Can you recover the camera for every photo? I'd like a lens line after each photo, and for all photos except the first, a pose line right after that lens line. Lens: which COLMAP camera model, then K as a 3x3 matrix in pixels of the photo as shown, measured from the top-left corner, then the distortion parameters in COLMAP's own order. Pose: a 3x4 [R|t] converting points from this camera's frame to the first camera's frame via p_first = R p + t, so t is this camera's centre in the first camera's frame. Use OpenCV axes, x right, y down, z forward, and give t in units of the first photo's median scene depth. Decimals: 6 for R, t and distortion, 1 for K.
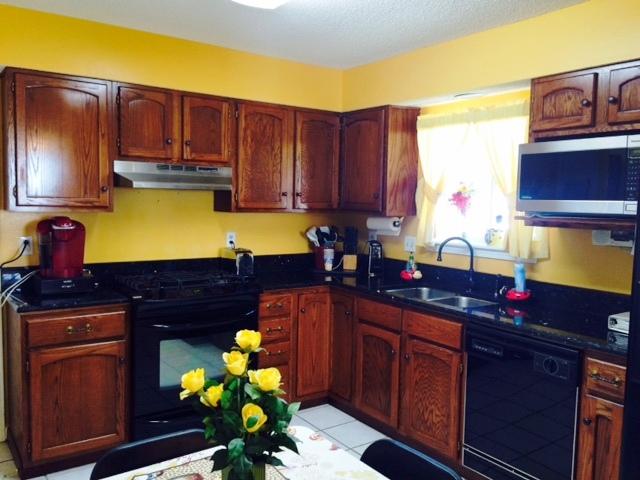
lens RADIAL K [[551.1, 0, 317.7], [0, 551.1, 239.2], [0, 0, 1]] dist [0.056115, -0.046405]
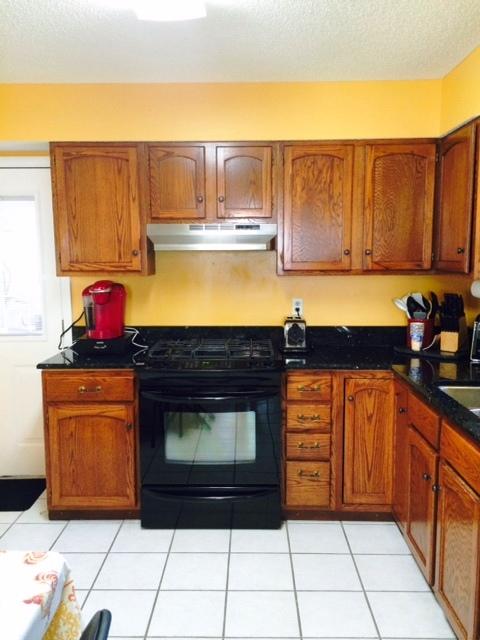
lens RADIAL K [[551.1, 0, 238.7], [0, 551.1, 321.1], [0, 0, 1]] dist [0.056115, -0.046405]
pose [[0.801345, 0.047436, -0.596318, 0.325931], [-0.022762, 0.998547, 0.048843, -0.018534], [0.597769, -0.025567, 0.801261, 0.277066]]
